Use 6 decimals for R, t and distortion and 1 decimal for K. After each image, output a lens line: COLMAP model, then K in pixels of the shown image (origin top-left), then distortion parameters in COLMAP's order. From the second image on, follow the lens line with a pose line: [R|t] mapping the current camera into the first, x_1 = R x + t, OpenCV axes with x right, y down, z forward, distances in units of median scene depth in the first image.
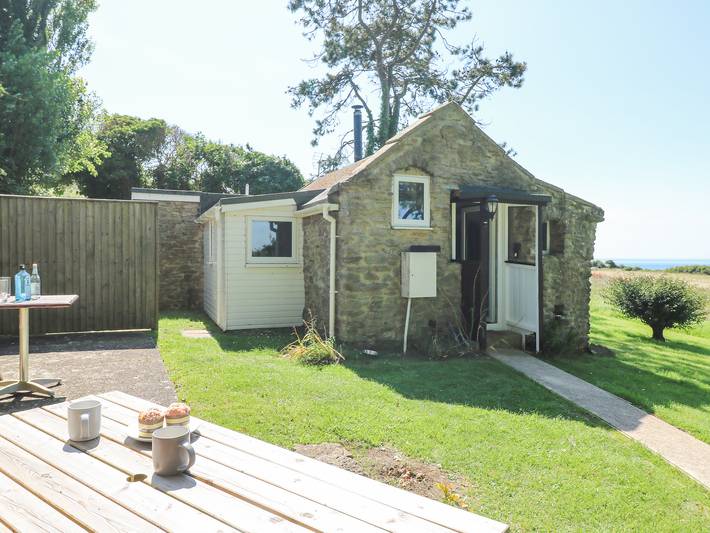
lens RADIAL K [[530.9, 0, 354.2], [0, 530.9, 266.7], [0, 0, 1]] dist [-0.006084, 0.001622]
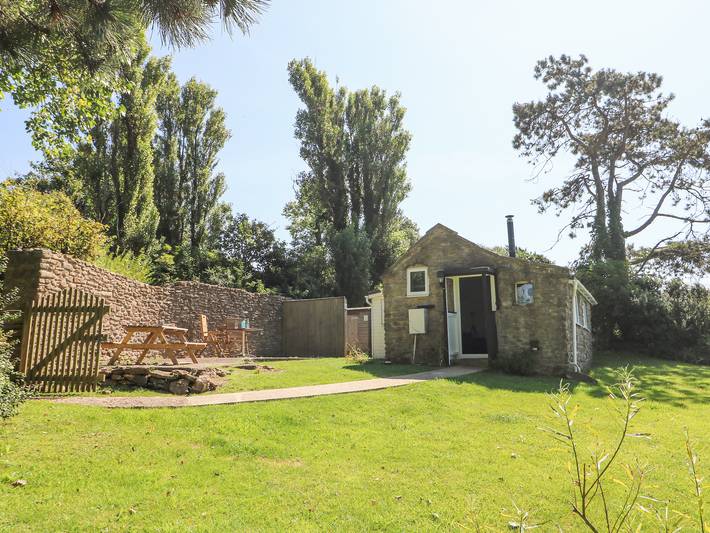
lens RADIAL K [[530.9, 0, 356.3], [0, 530.9, 264.9], [0, 0, 1]] dist [-0.006084, 0.001622]
pose [[0.627824, -0.144416, -0.764840, 1.366831], [-0.006162, 0.981684, -0.190418, 0.167685], [0.778331, 0.124262, 0.615435, -0.296000]]
